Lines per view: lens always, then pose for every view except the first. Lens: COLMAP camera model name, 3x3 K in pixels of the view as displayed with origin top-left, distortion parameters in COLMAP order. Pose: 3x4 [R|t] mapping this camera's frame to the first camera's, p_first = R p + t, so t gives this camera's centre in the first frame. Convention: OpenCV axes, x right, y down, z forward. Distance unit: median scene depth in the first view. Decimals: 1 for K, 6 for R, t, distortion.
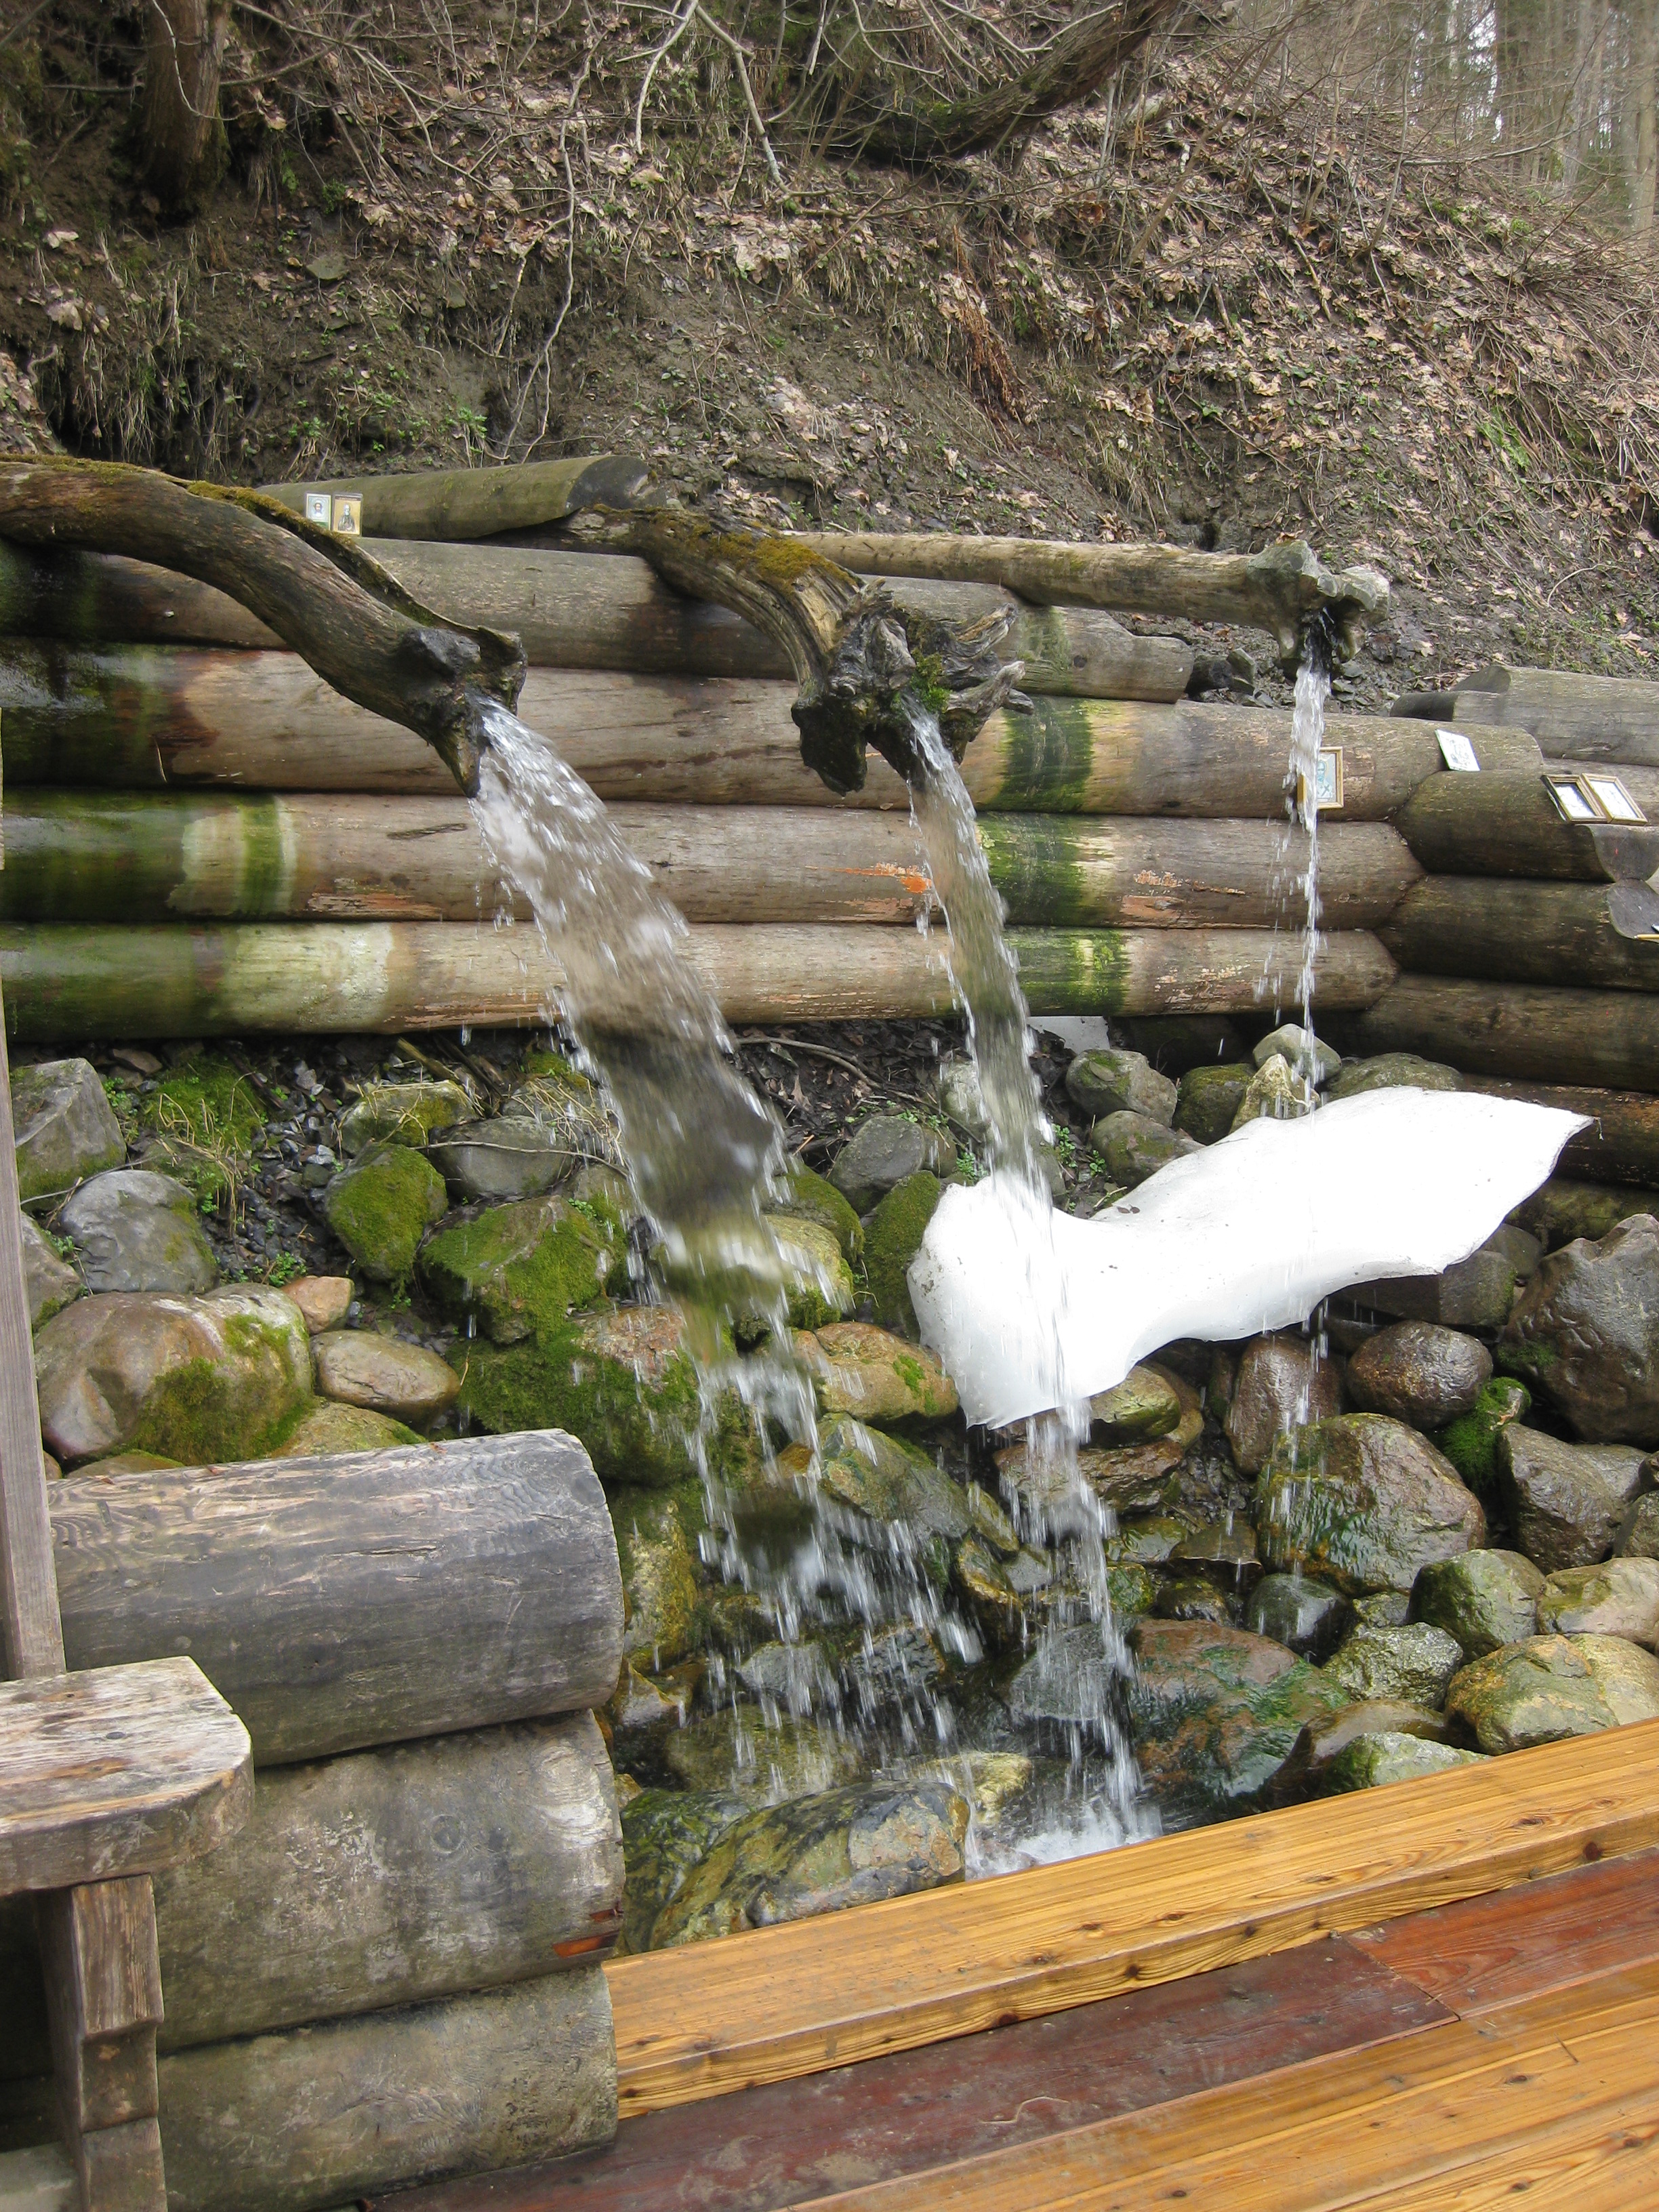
lens RADIAL K [[2420.8, 0, 837.2], [0, 2420.8, 1116.0], [0, 0, 1]] dist [-0.147674, 0.000000]
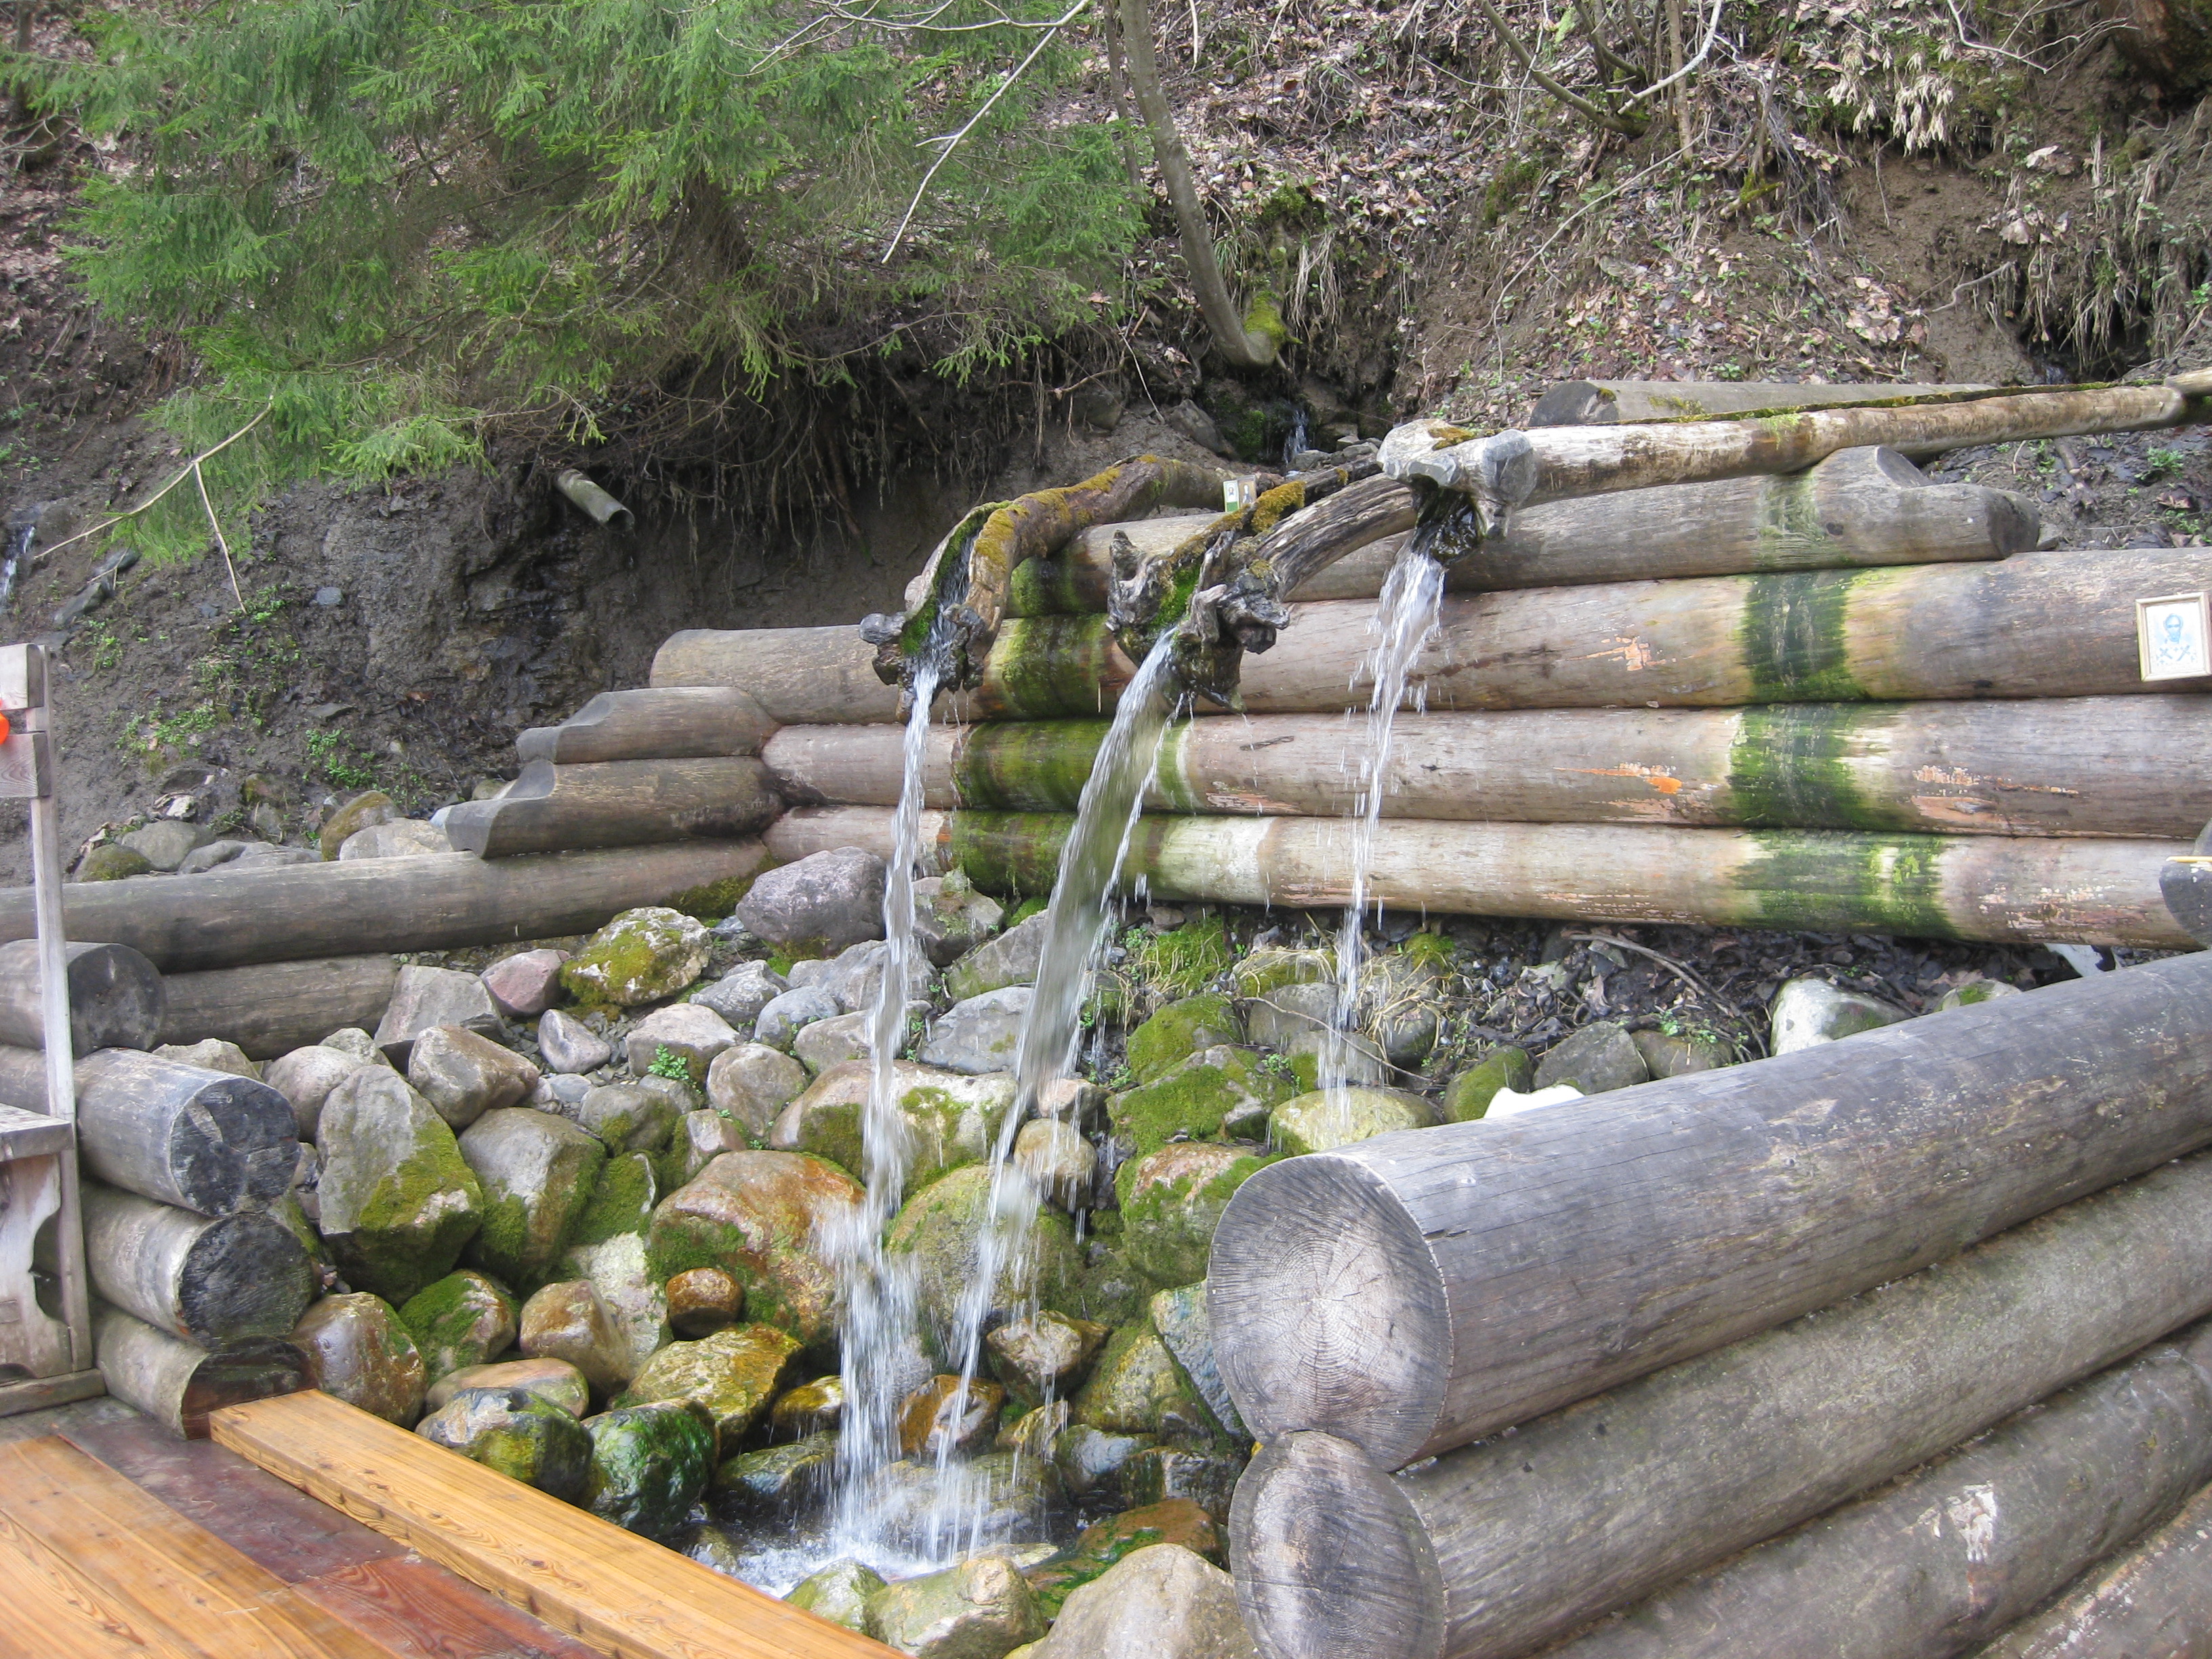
lens RADIAL K [[2420.8, 0, 1112.6], [0, 2420.8, 817.6], [0, 0, 1]] dist [-0.147674, 0.000000]
pose [[0.252468, 0.012279, -0.967527, 0.870446], [-0.082563, 0.996546, -0.008897, -0.054842], [0.964076, 0.082128, 0.252610, 0.534329]]
